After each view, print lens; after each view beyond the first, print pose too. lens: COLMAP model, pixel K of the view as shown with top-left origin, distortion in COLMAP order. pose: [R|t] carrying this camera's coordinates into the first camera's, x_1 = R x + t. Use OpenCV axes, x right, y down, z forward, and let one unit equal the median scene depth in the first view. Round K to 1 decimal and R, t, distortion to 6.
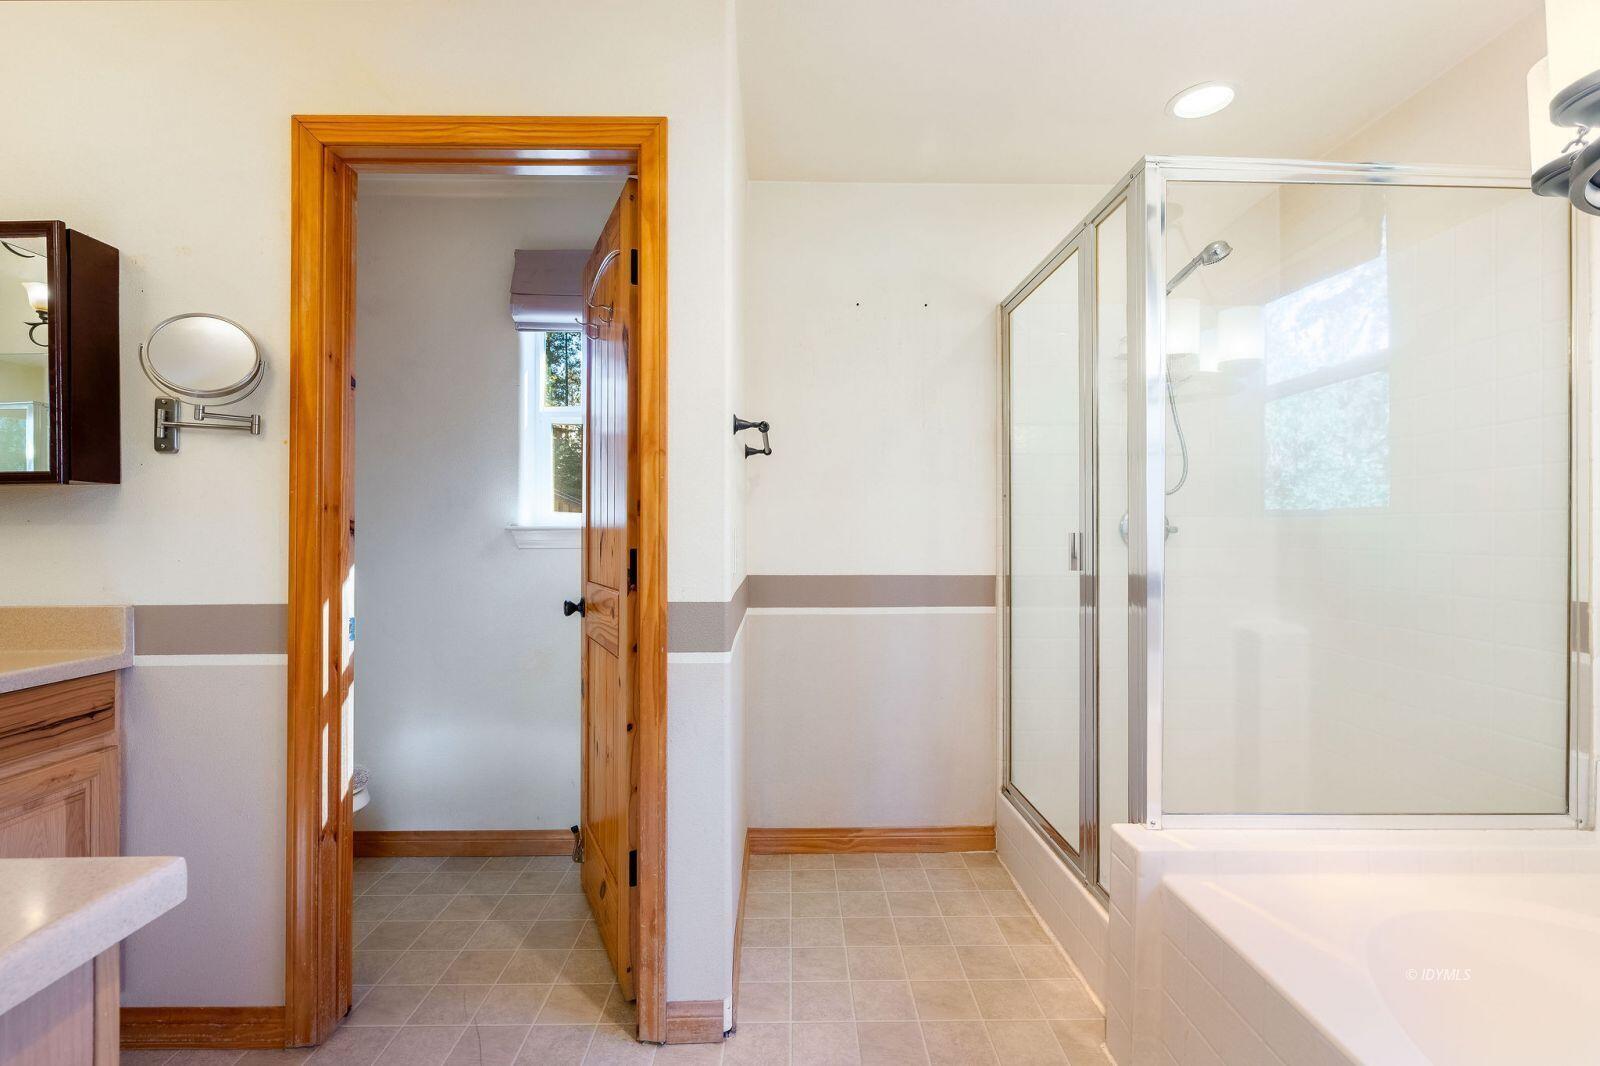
lens RADIAL K [[717.7, 0, 799.4], [0, 717.7, 529.9], [0, 0, 1]] dist [-0.004687, 0.002383]
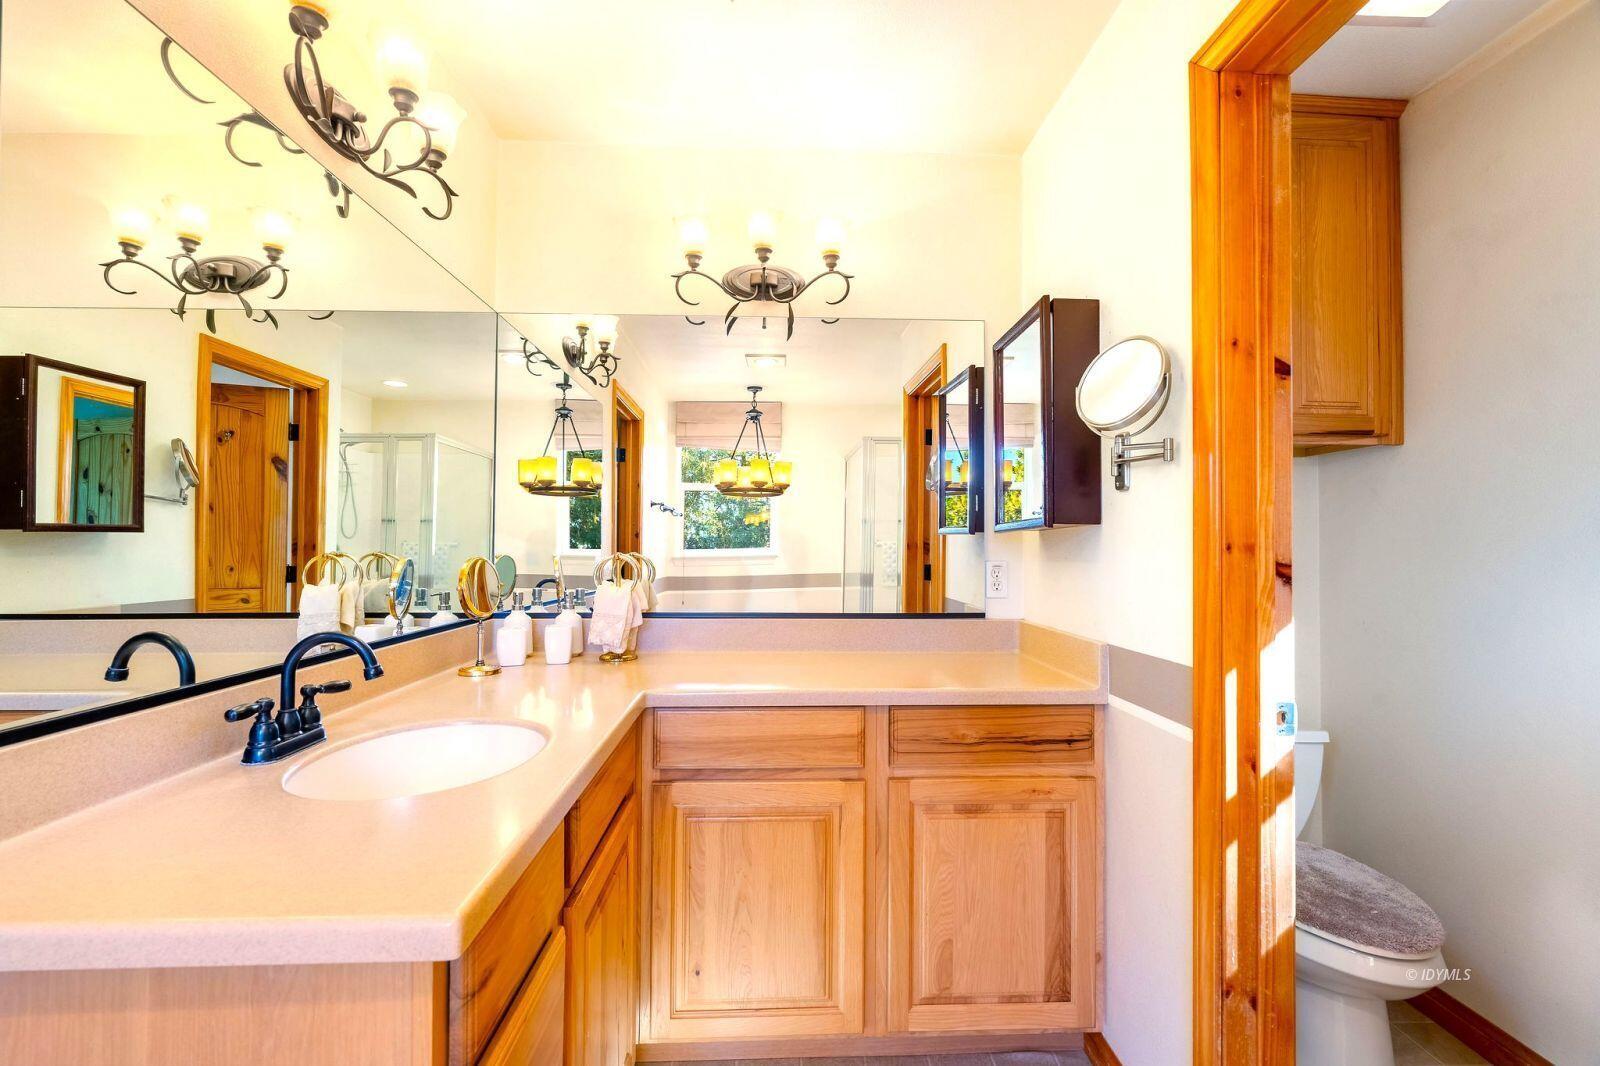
lens RADIAL K [[717.7, 0, 801.8], [0, 717.7, 529.9], [0, 0, 1]] dist [-0.004687, 0.002383]
pose [[0.019229, -0.025079, -0.999501, 0.078943], [-0.004223, 0.999674, -0.025165, -0.028319], [0.999806, 0.004705, 0.019117, 0.548499]]
